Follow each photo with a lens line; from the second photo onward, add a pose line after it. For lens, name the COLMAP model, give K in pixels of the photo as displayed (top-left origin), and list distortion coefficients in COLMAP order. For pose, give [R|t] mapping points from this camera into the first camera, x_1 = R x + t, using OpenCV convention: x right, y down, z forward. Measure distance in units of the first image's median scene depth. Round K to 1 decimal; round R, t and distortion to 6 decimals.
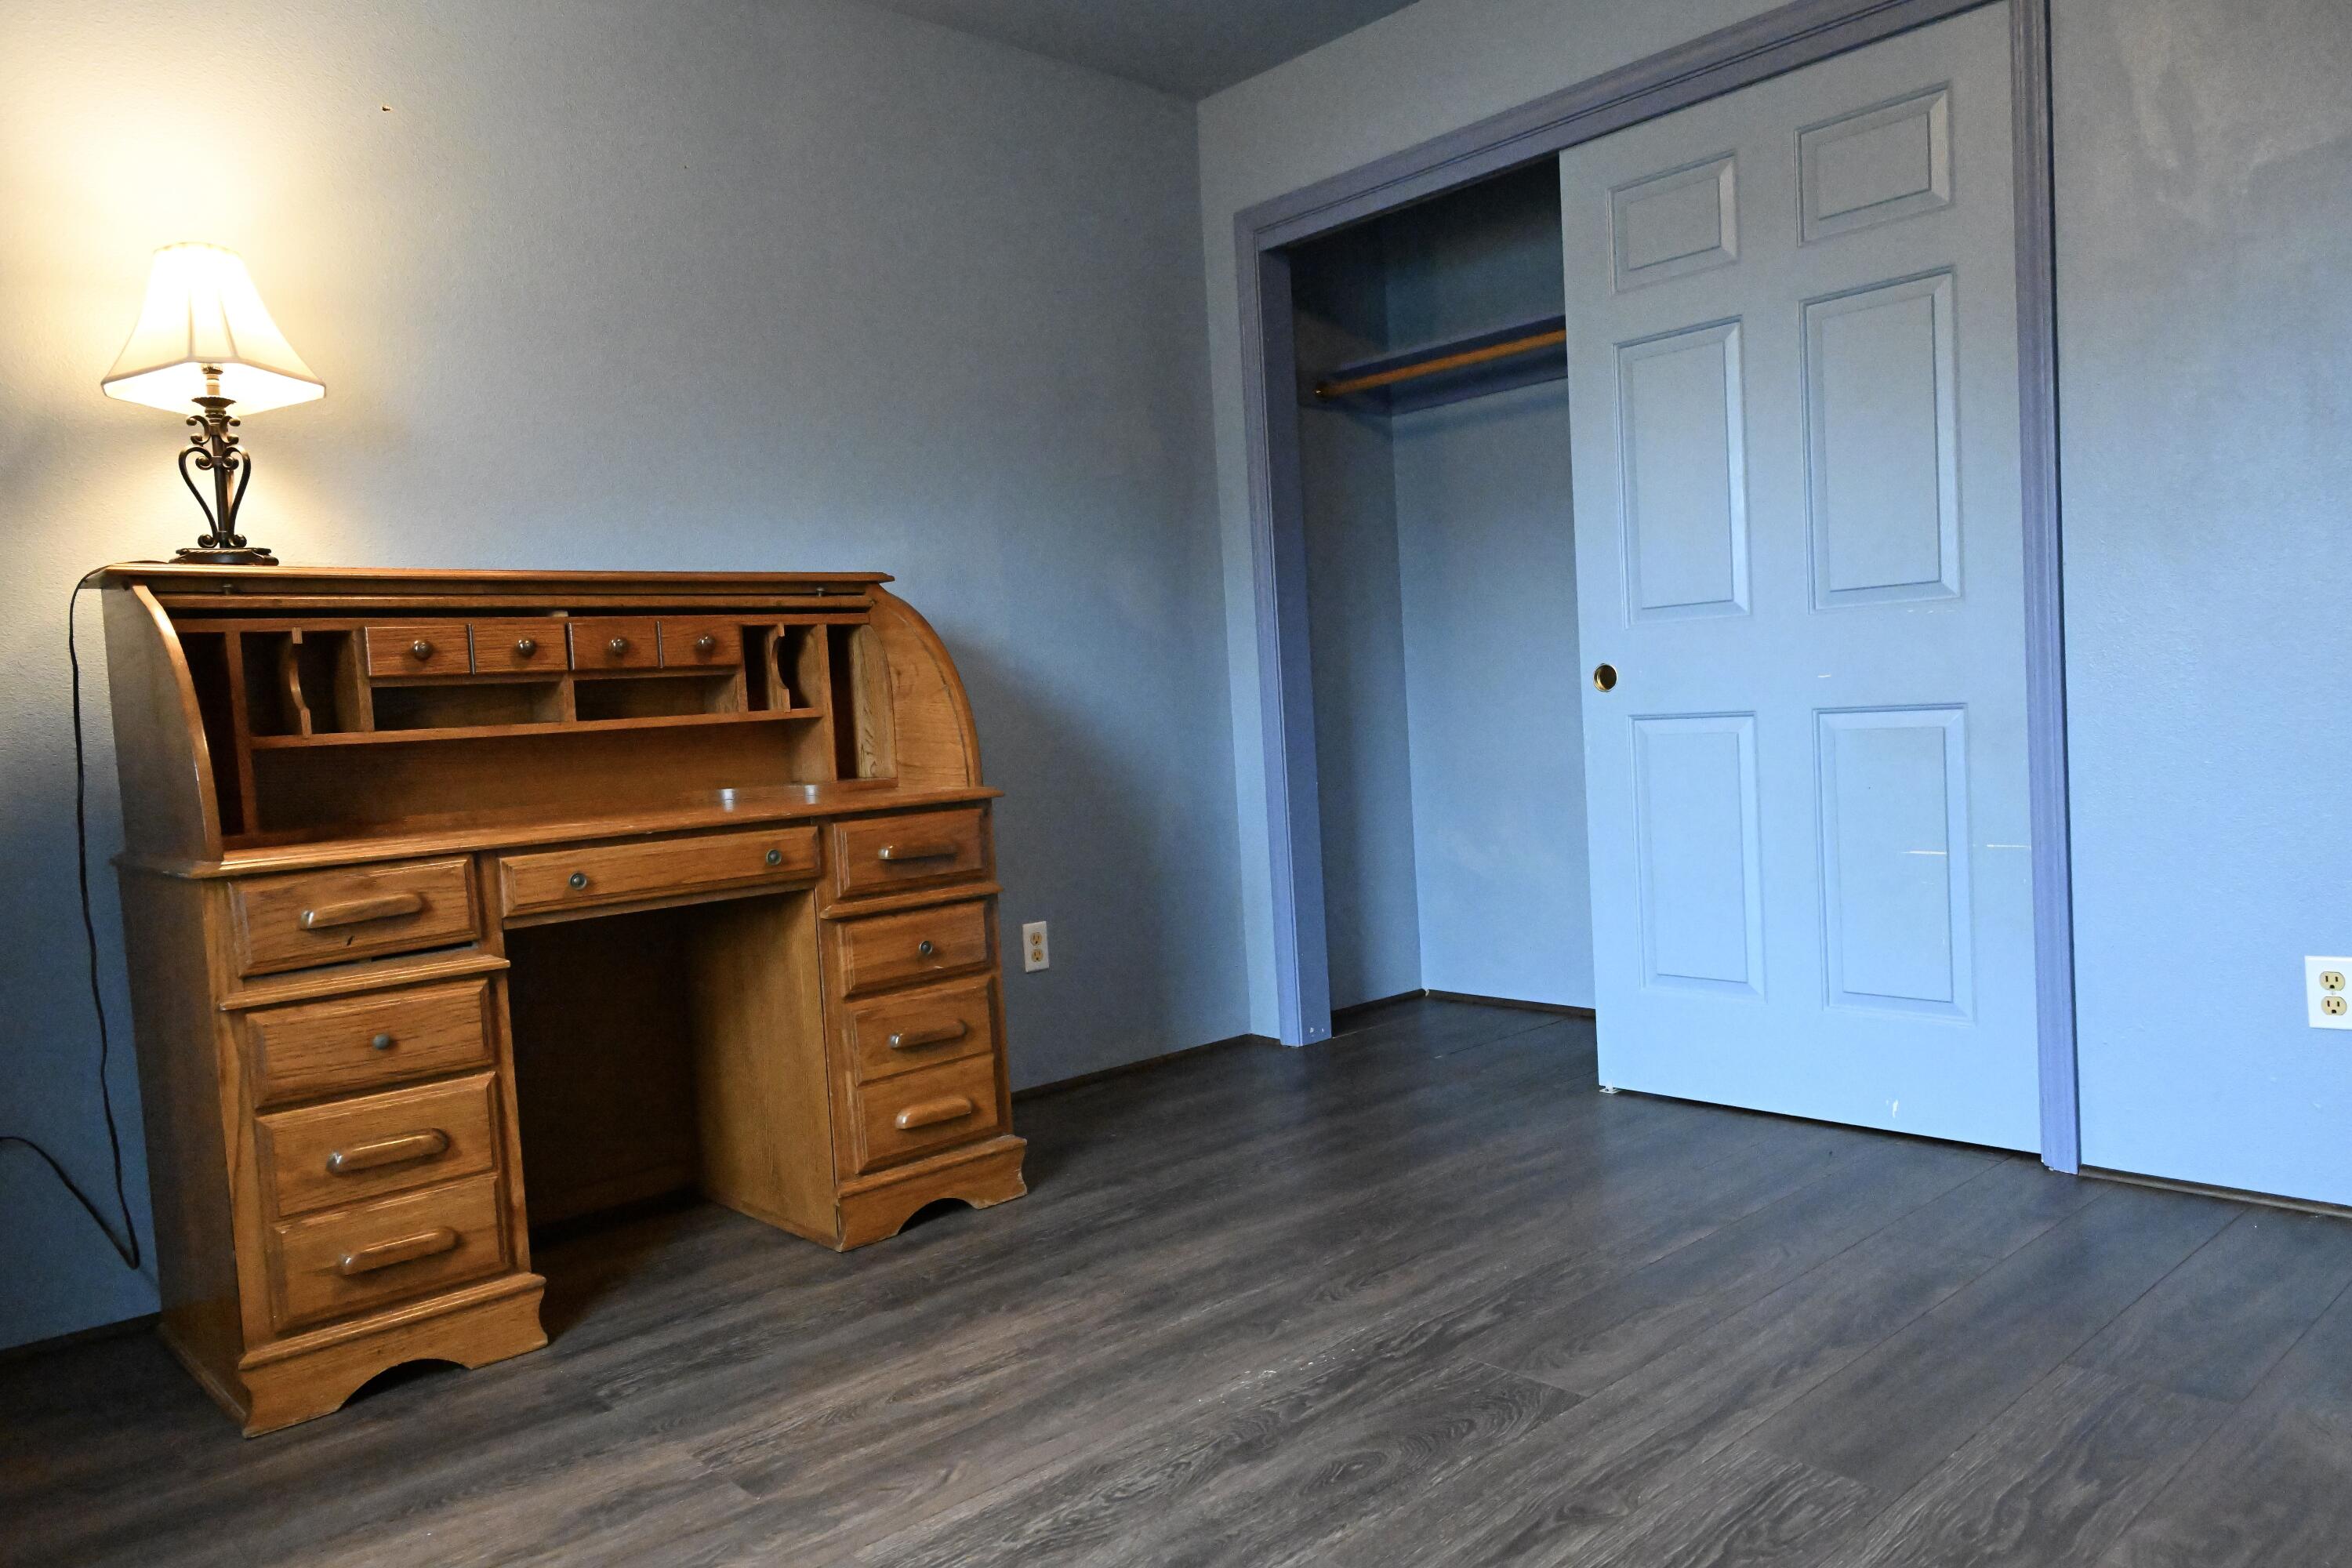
lens RADIAL K [[1629.2, 0, 1189.2], [0, 1629.2, 807.6], [0, 0, 1]] dist [0.010639, 0.003544]
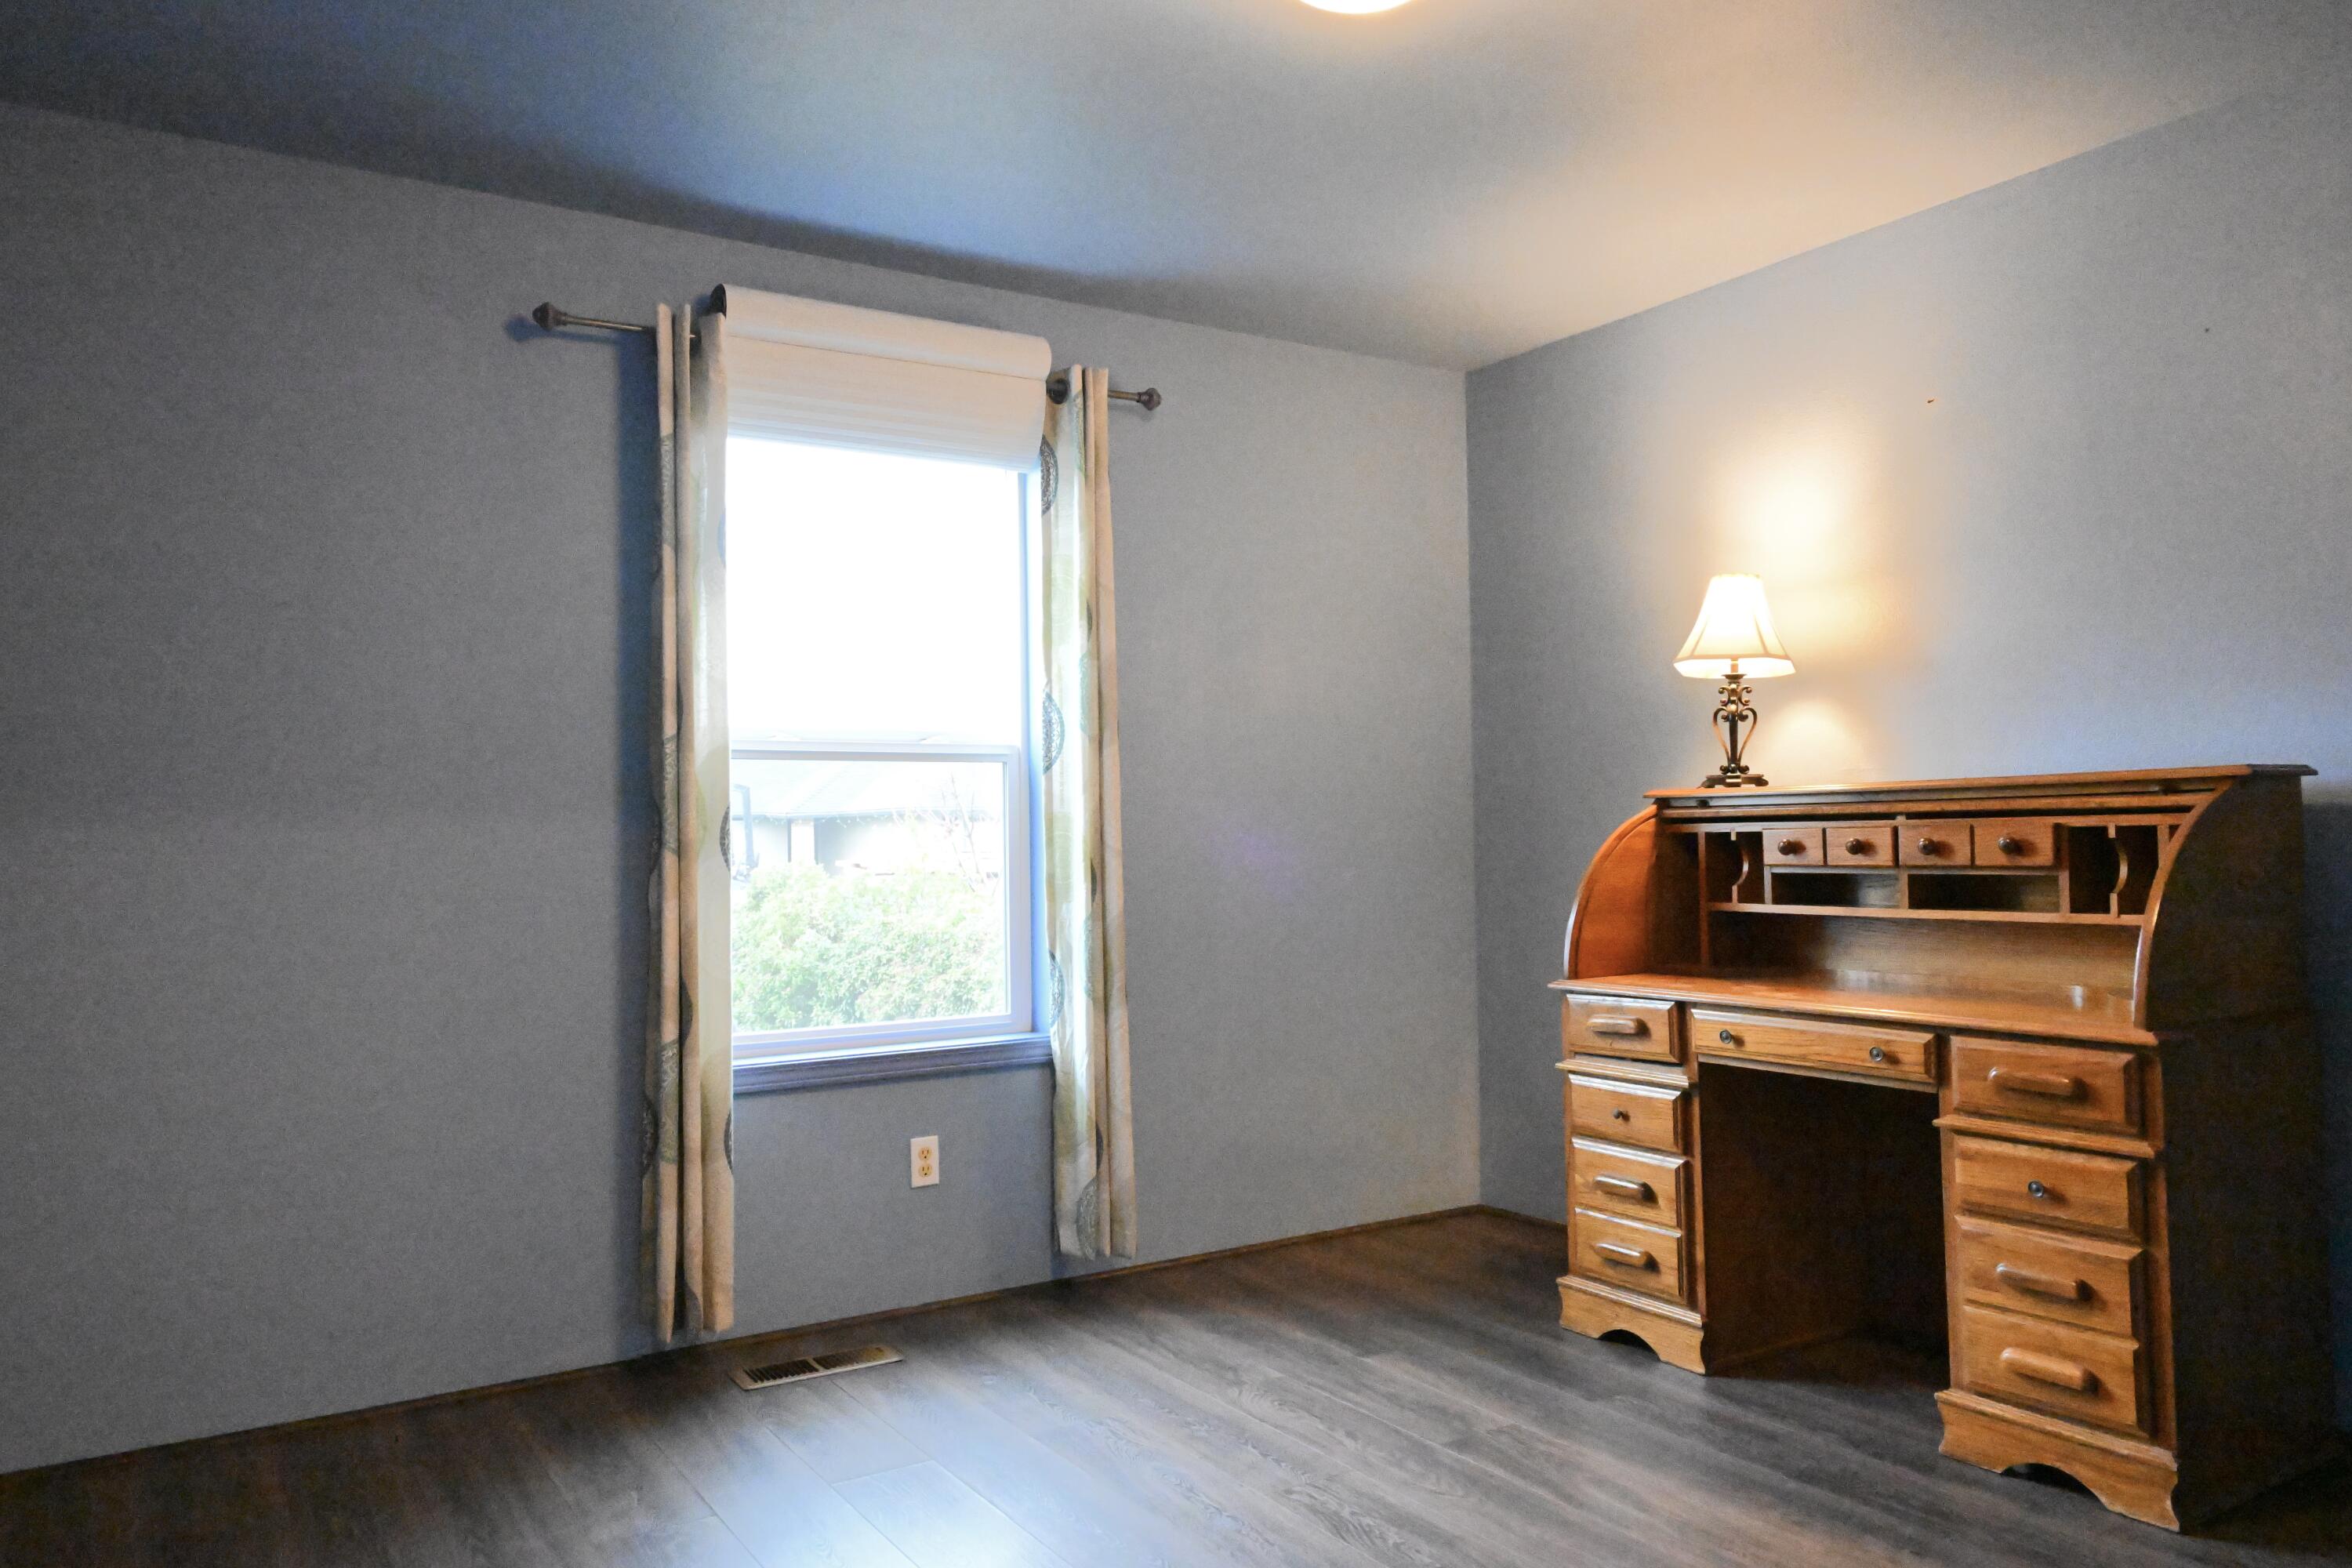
lens RADIAL K [[1629.2, 0, 1188.7], [0, 1629.2, 772.6], [0, 0, 1]] dist [0.010639, 0.003544]
pose [[-0.180253, 0.019882, -0.983419, 0.986932], [-0.039457, 0.998845, 0.027426, -0.184957], [0.982829, 0.043746, -0.179260, 0.795176]]
